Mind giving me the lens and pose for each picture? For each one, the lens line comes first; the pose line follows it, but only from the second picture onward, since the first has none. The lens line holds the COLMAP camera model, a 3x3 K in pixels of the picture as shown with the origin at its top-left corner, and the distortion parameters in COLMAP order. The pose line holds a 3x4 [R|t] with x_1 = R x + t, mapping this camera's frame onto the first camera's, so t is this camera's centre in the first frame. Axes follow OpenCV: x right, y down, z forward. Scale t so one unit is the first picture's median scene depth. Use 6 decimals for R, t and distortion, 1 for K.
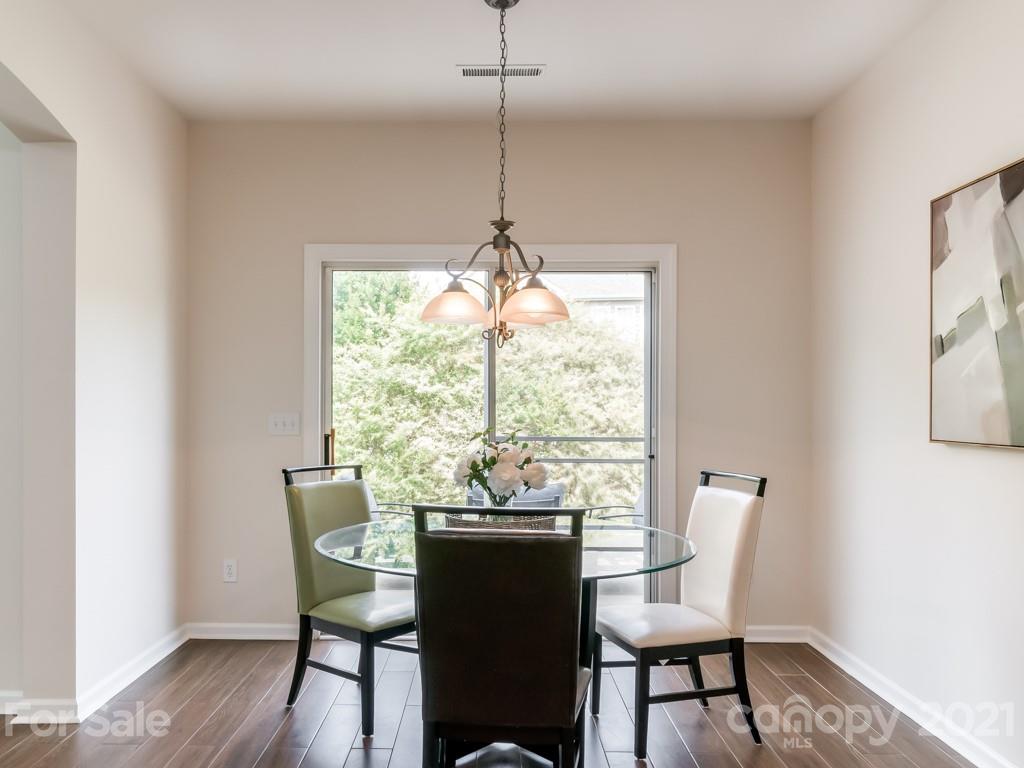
lens RADIAL K [[854.1, 0, 470.5], [0, 854.1, 413.2], [0, 0, 1]] dist [0.002889, -0.000526]
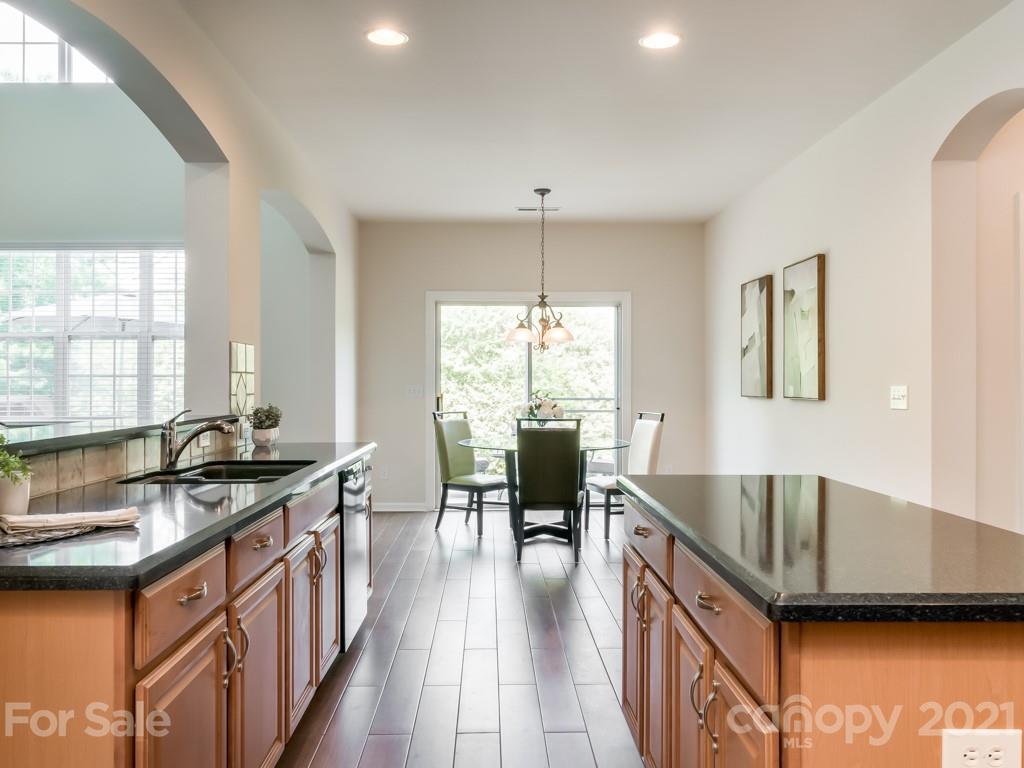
lens RADIAL K [[860.9, 0, 512.0], [0, 860.9, 384.0], [0, 0, 1]] dist [-0.001788, -0.002105]
pose [[0.998697, -0.002385, 0.050978, -0.134567], [0.002700, 0.999978, -0.006111, 0.011782], [-0.050962, 0.006241, 0.998681, -1.031090]]
